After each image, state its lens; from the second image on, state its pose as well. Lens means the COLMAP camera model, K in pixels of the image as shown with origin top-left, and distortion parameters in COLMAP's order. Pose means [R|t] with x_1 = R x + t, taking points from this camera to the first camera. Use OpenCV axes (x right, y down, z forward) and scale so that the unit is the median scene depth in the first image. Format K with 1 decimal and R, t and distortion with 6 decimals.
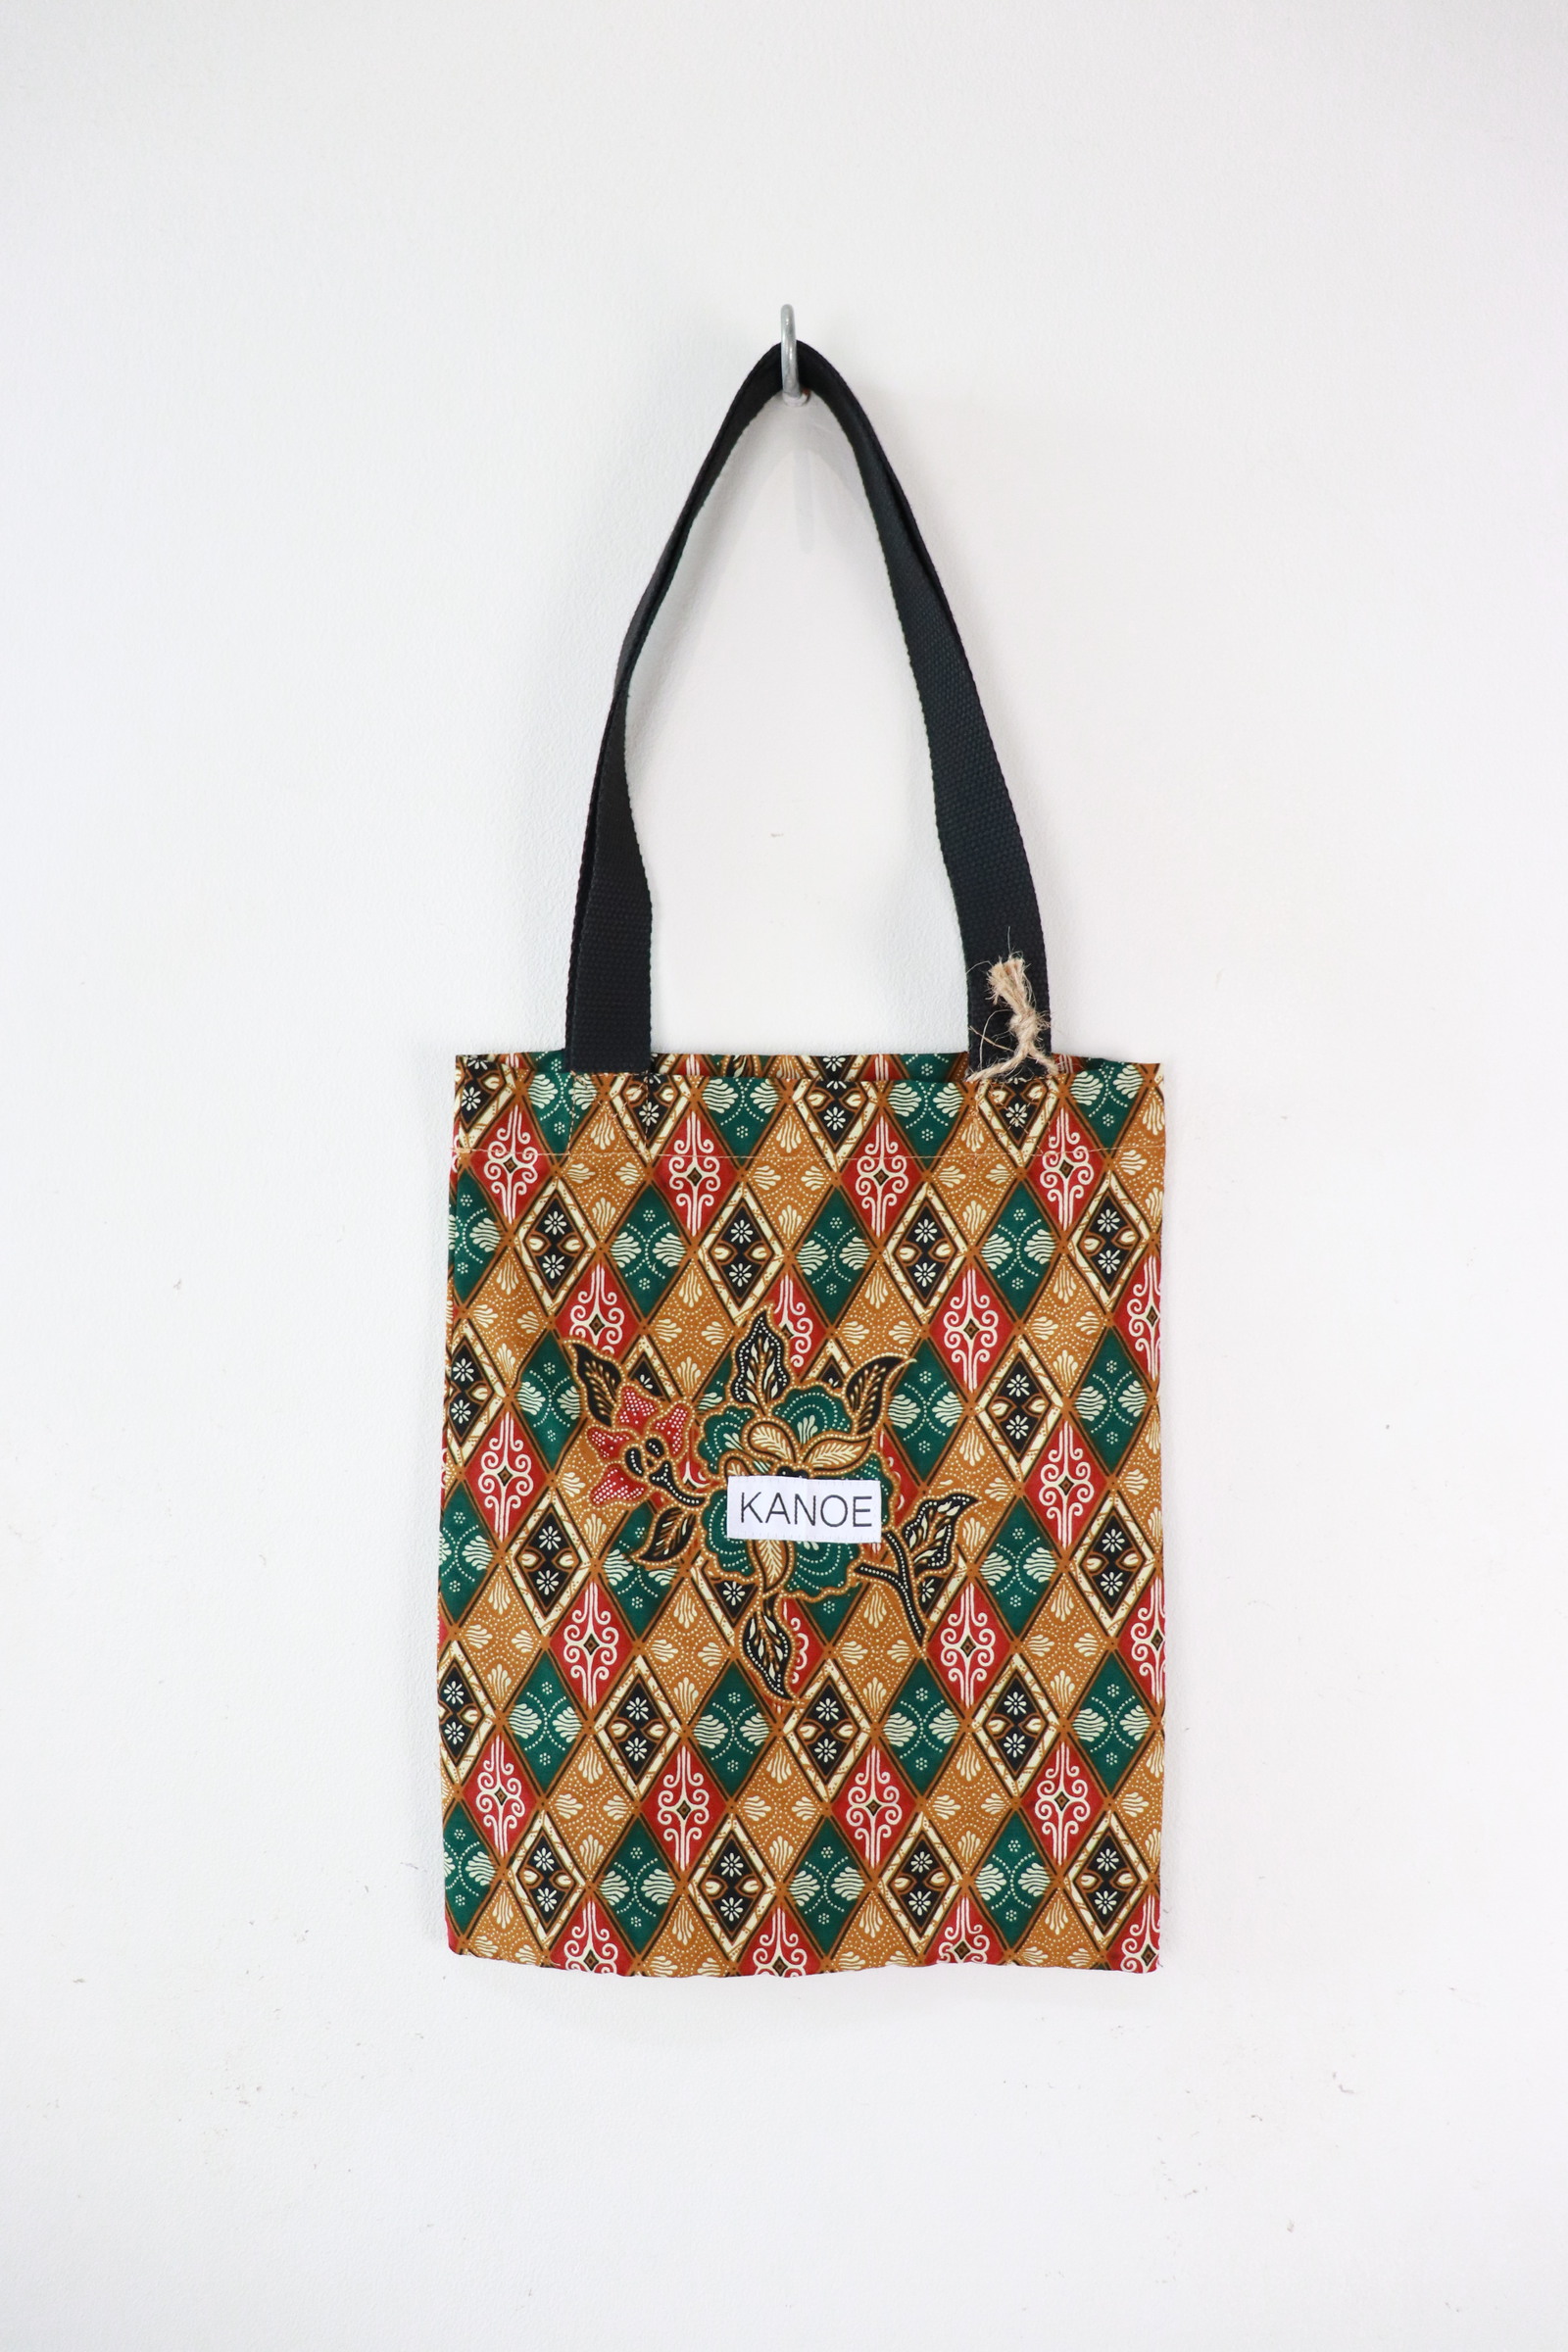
lens RADIAL K [[1979.9, 0, 787.1], [0, 1979.9, 1124.6], [0, 0, 1]] dist [-0.133046, 0.089372]
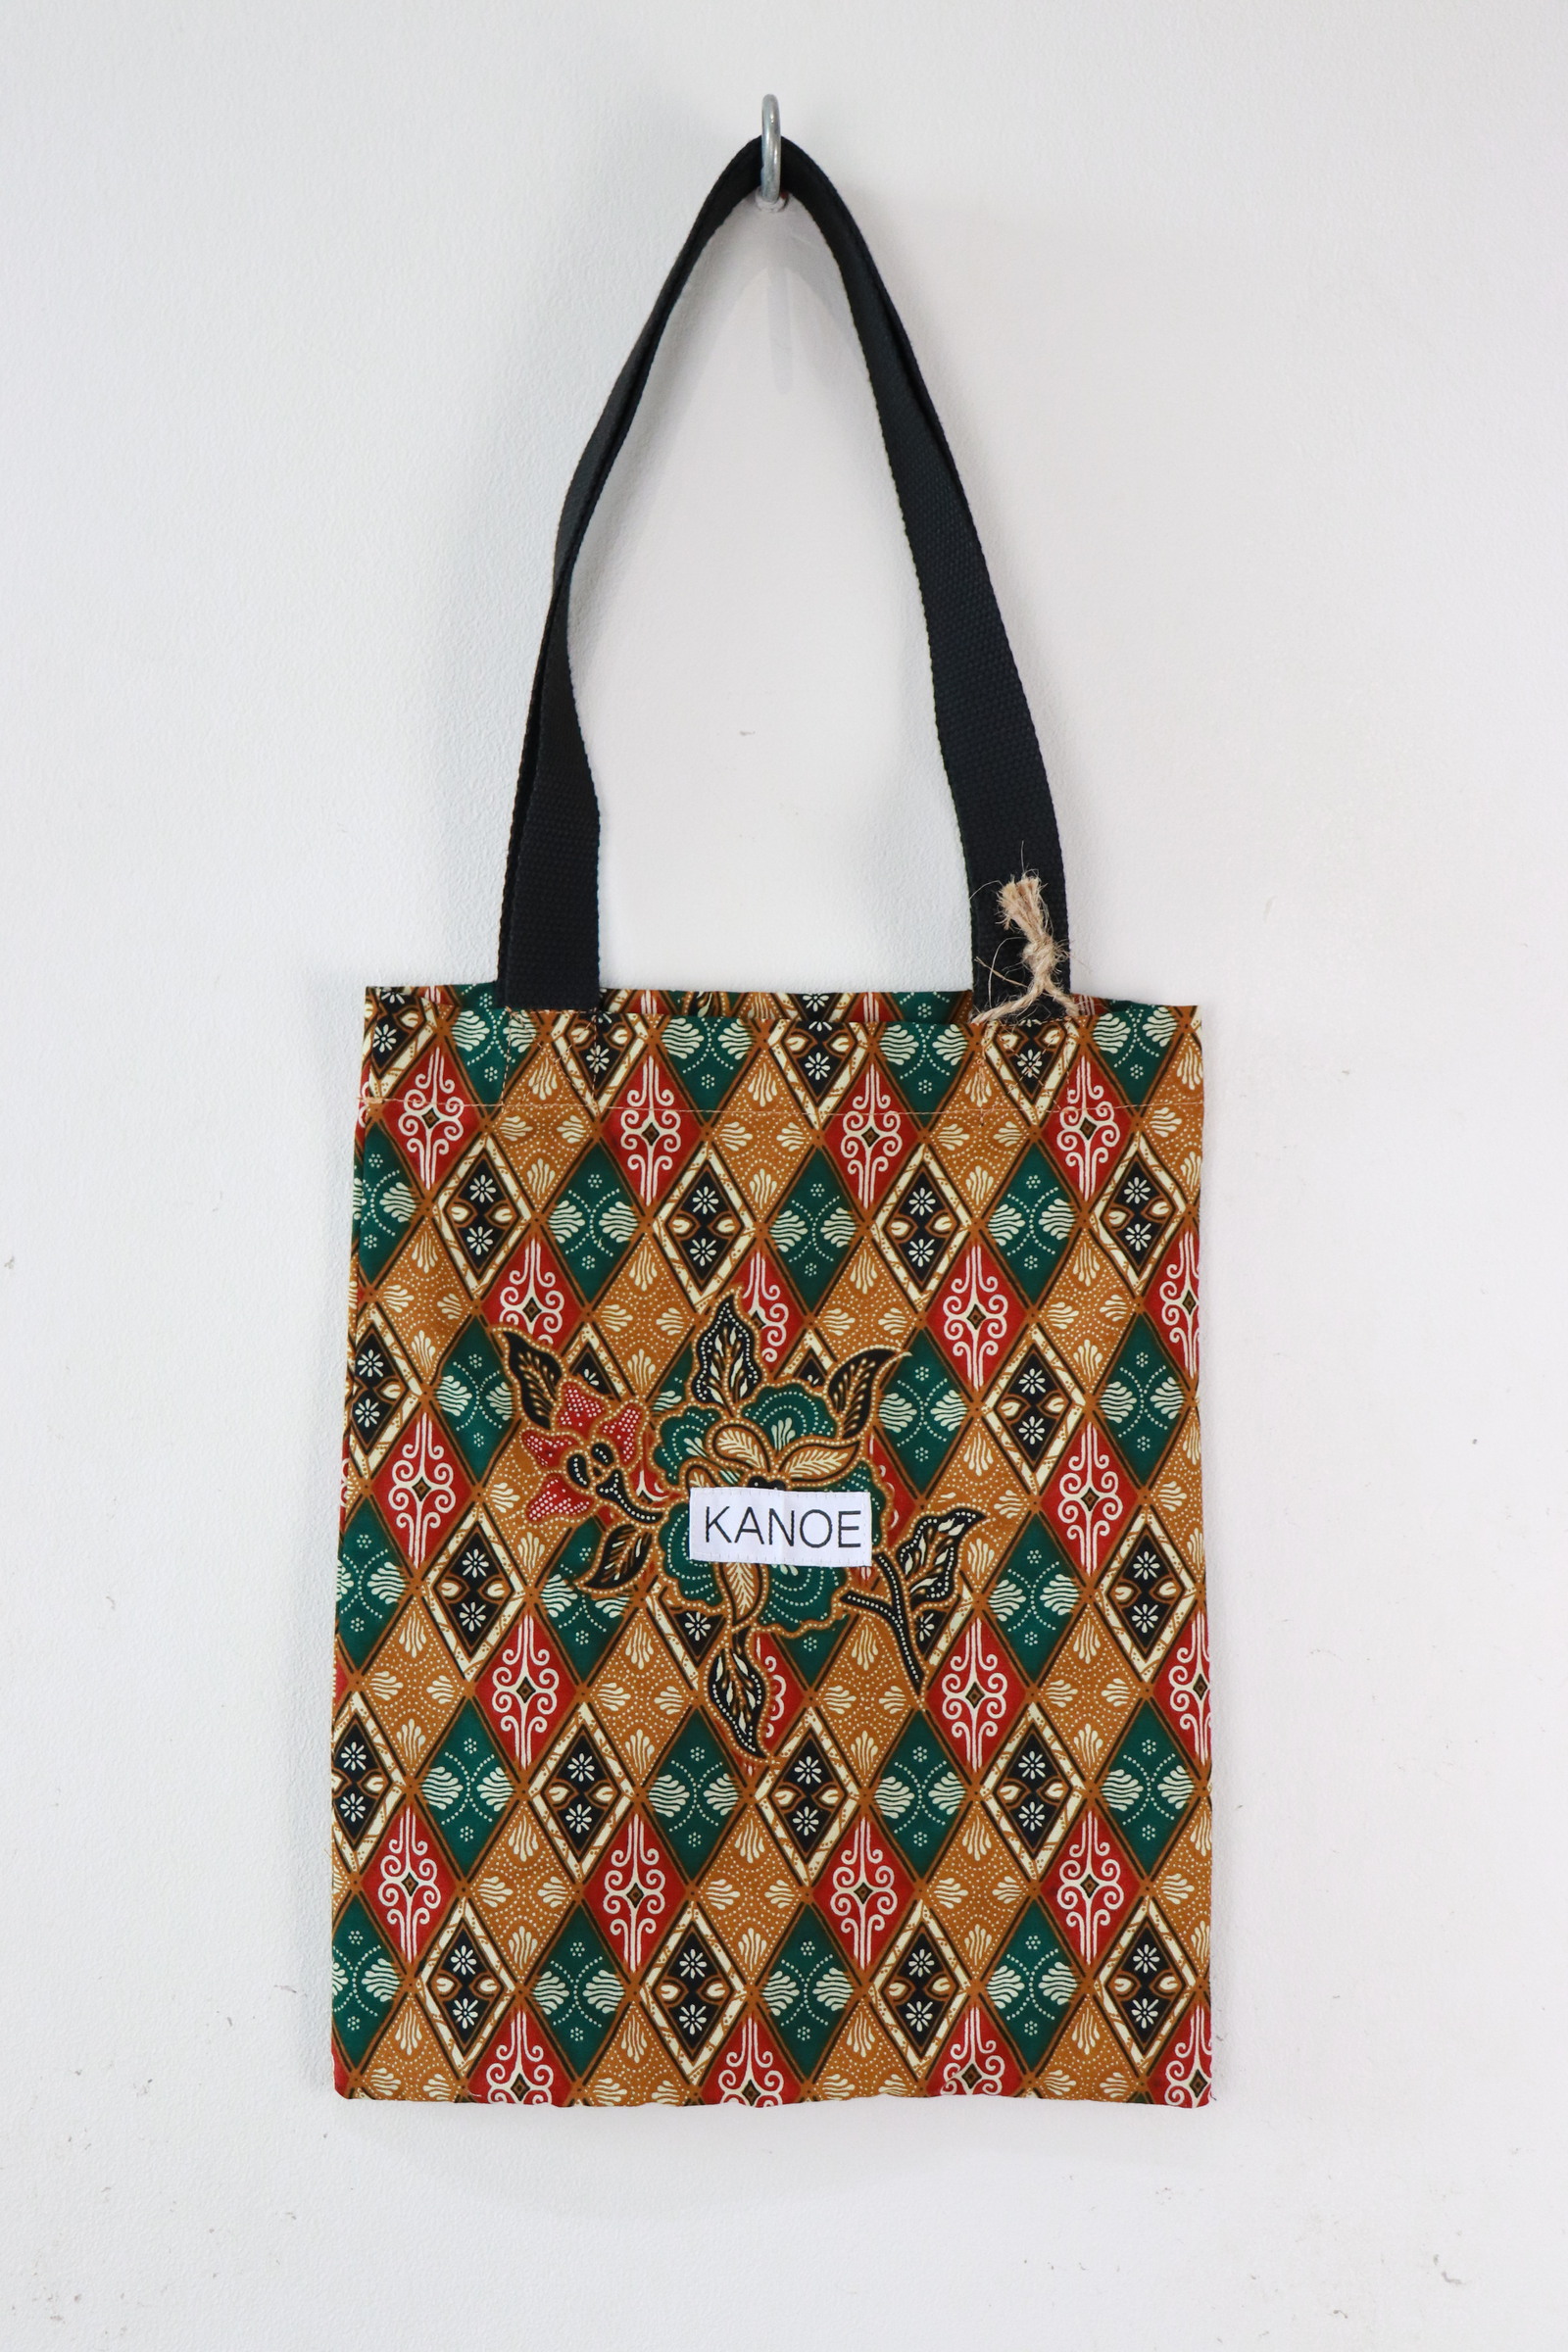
lens RADIAL K [[3789.6, 0, 799.2], [0, 3789.6, 1184.4], [0, 0, 1]] dist [0.201797, 0.000000]
pose [[0.996906, 0.008107, 0.078179, -0.111114], [-0.003920, 0.998557, -0.053566, 0.135746], [-0.078500, 0.053094, 0.995499, -0.622443]]
